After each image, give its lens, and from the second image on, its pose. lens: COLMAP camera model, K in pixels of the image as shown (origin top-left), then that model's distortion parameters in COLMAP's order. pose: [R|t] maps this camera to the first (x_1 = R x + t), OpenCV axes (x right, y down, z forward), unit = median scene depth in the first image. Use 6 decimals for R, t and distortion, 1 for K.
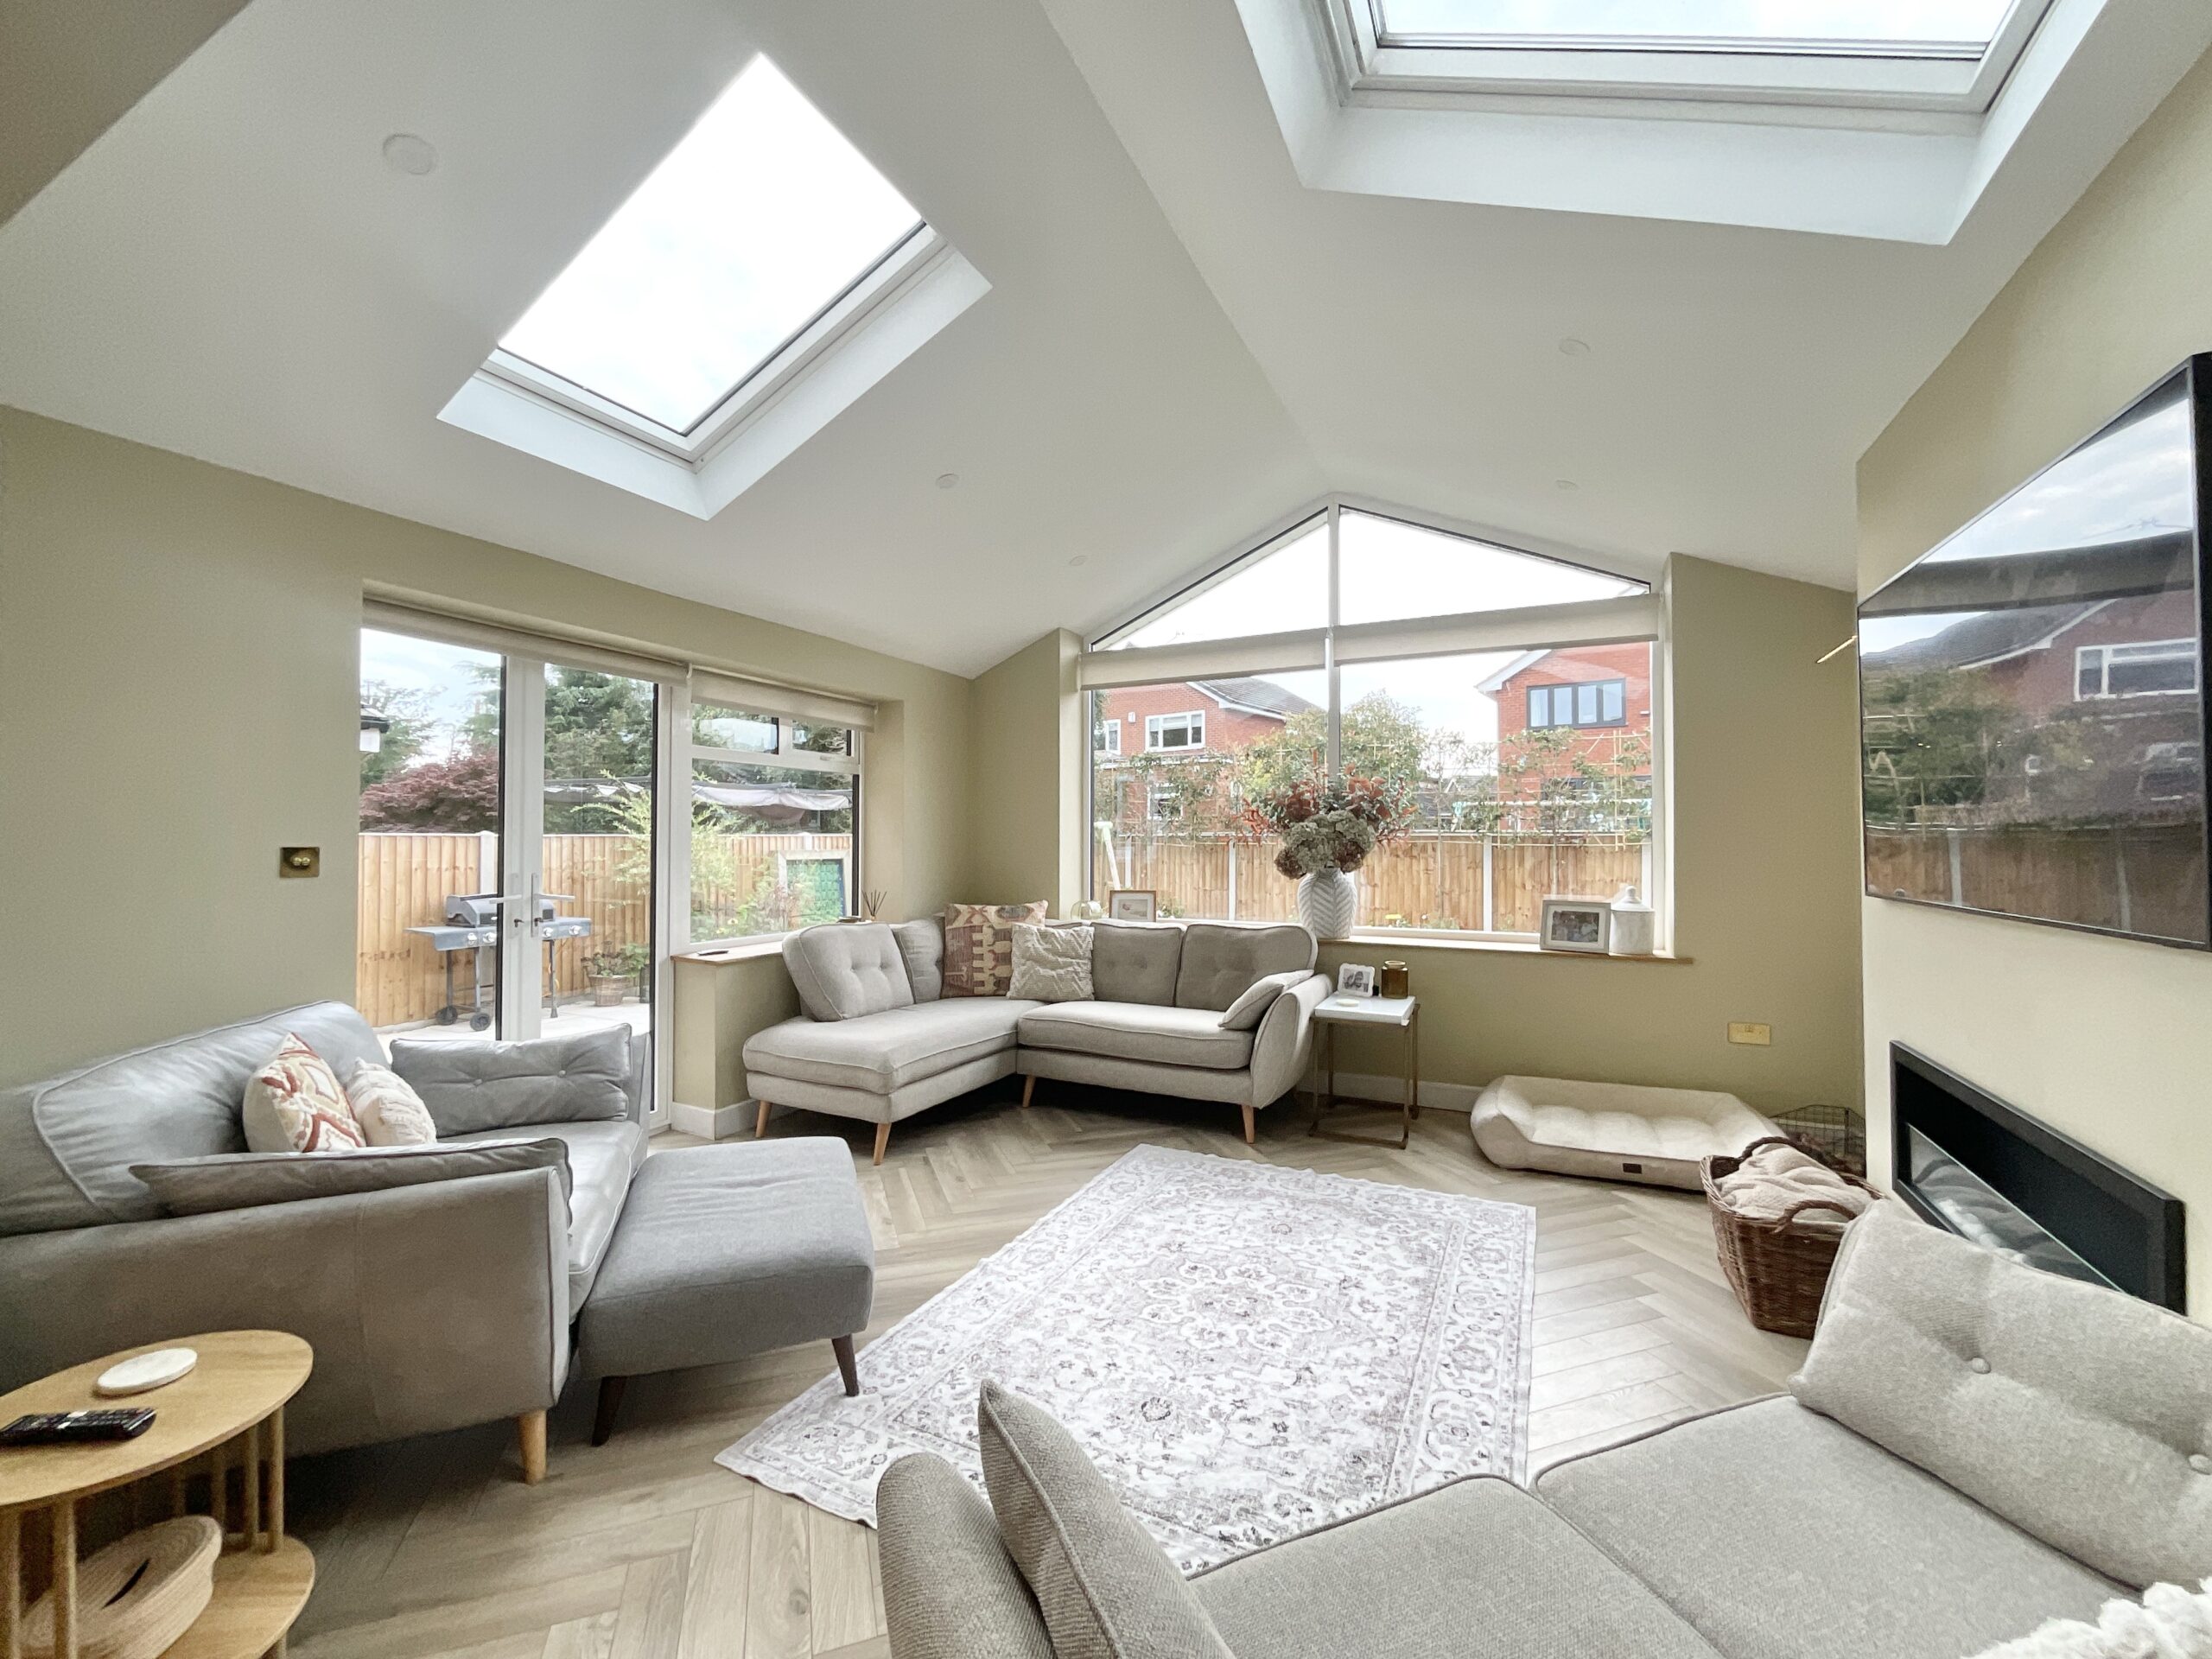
lens RADIAL K [[889.0, 0, 1107.0], [0, 889.0, 830.8], [0, 0, 1]] dist [0.021169, -0.009907]
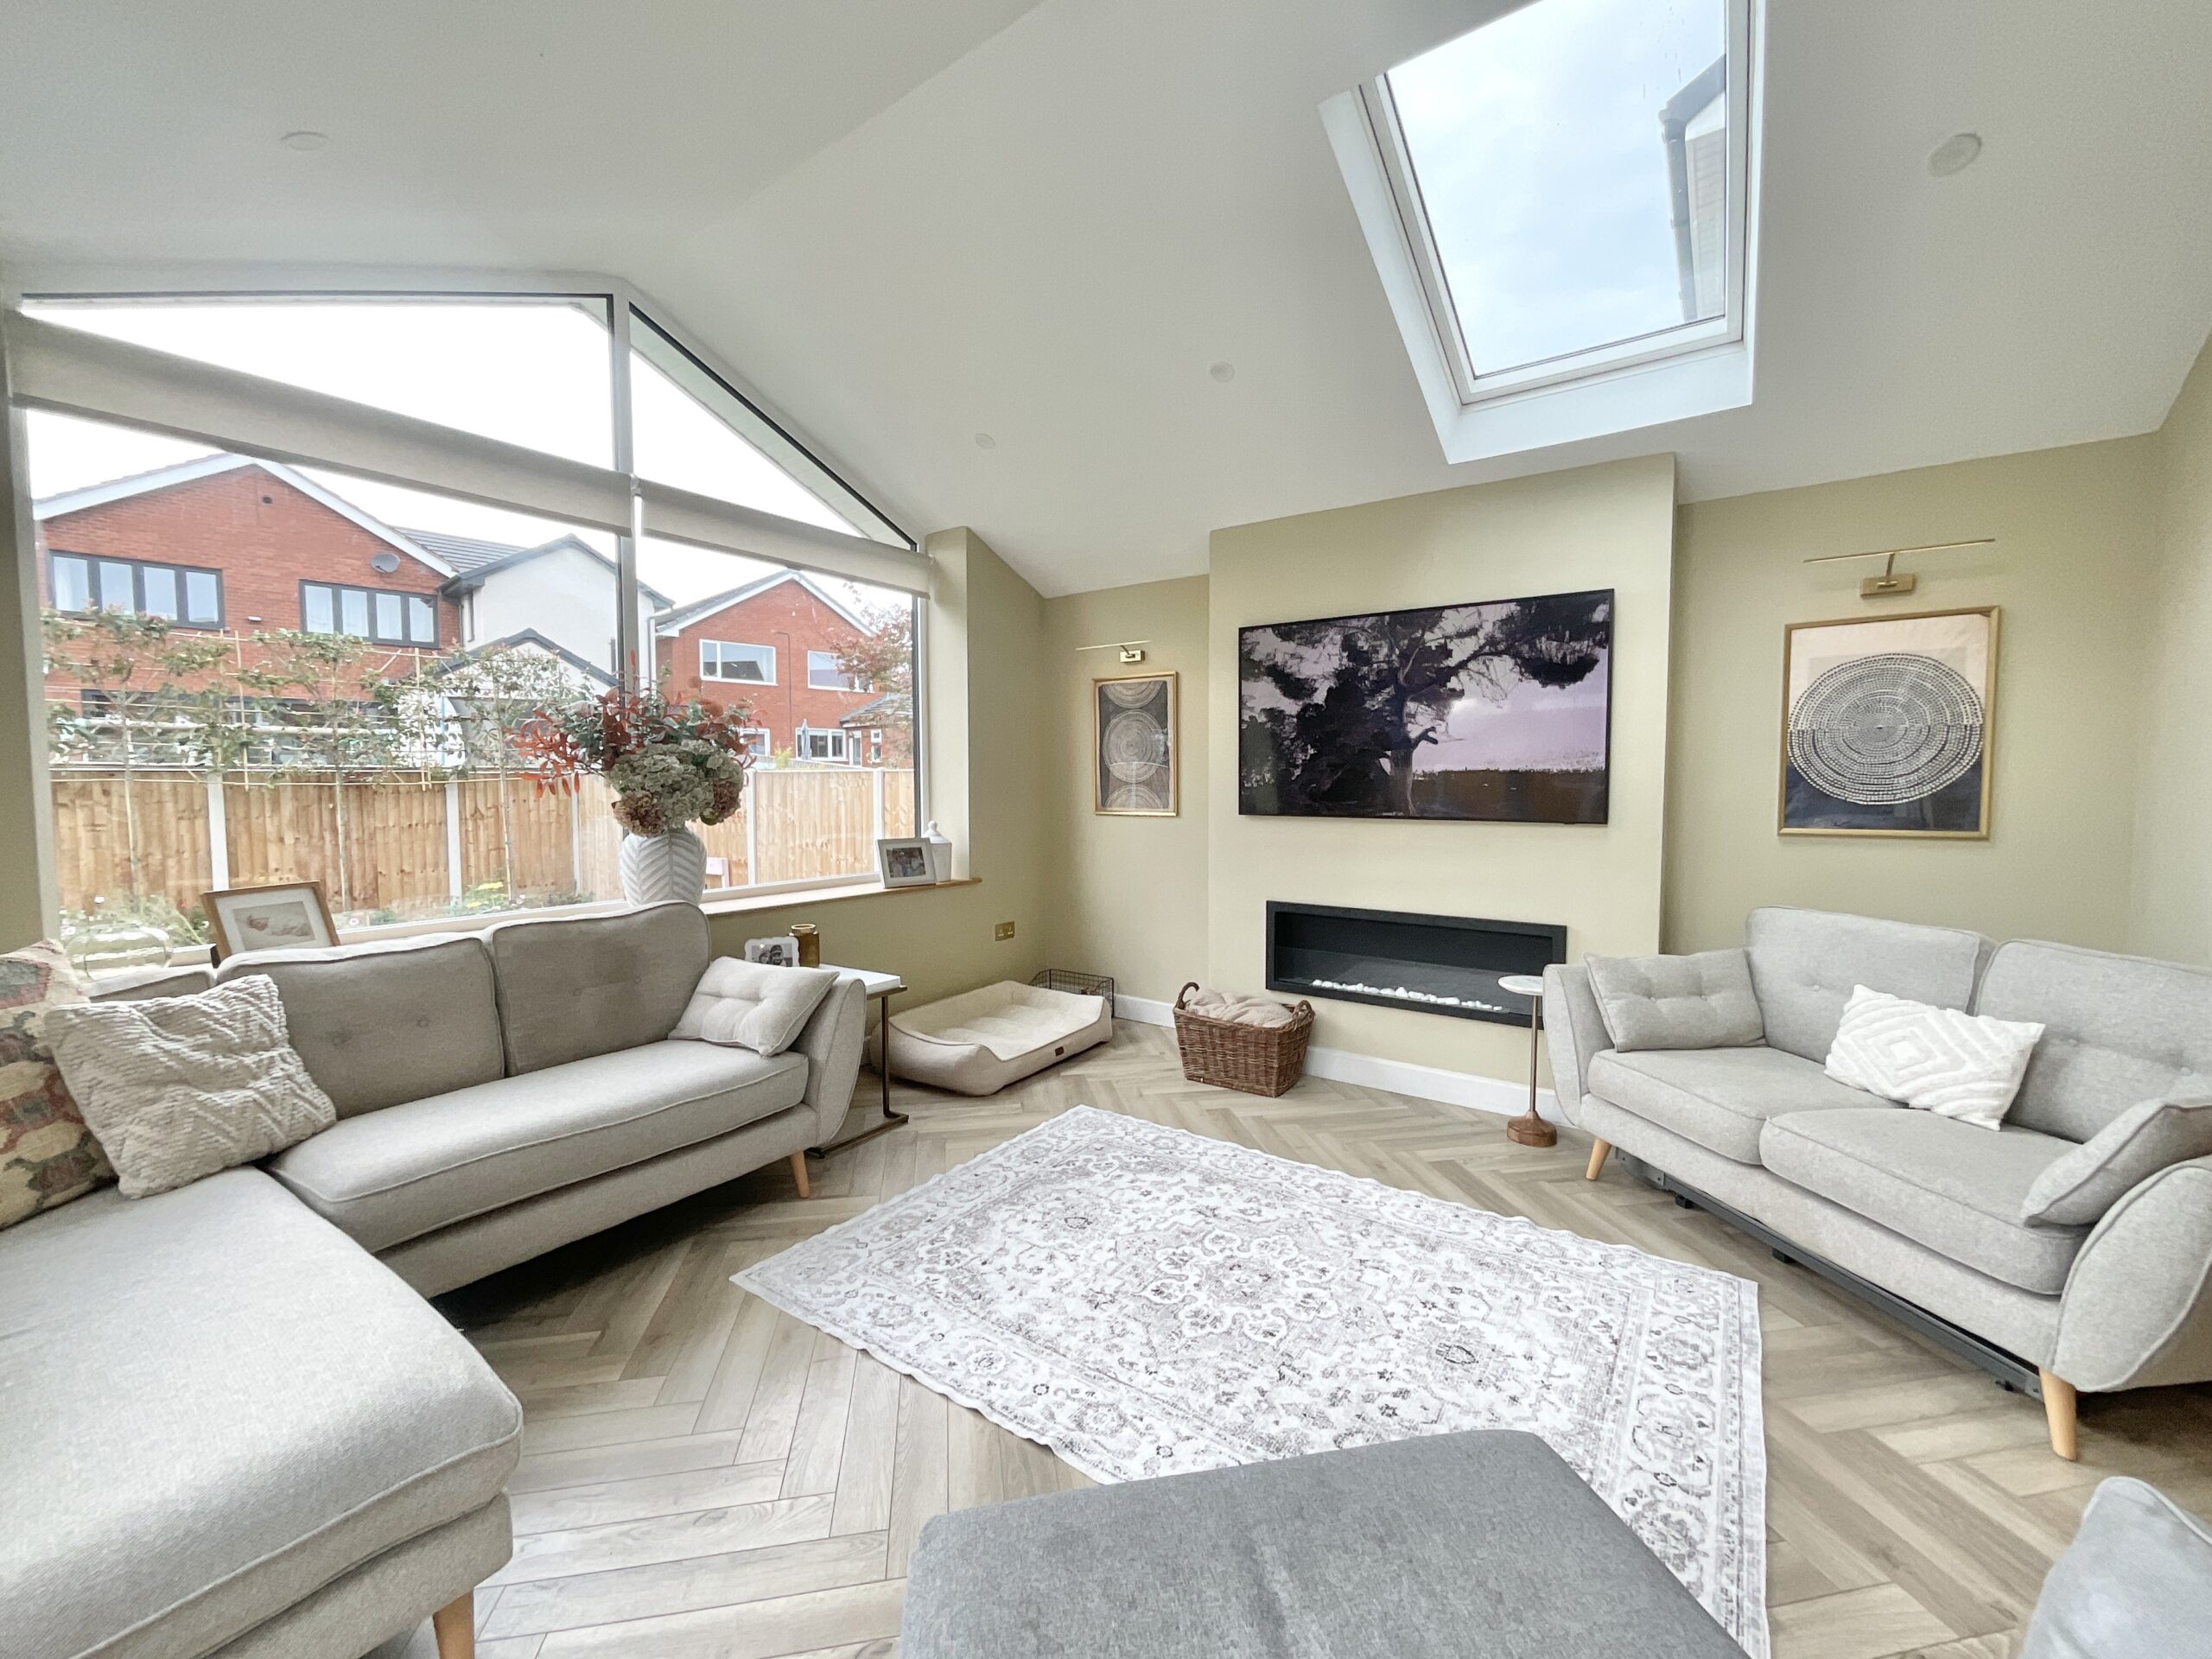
lens RADIAL K [[898.9, 0, 1103.8], [0, 898.9, 835.5], [0, 0, 1]] dist [-0.002398, -0.000111]
pose [[0.170601, -0.065539, 0.983158, -0.479227], [-0.009484, 0.997630, 0.068150, 0.002688], [-0.985295, -0.020951, 0.169575, 0.615311]]
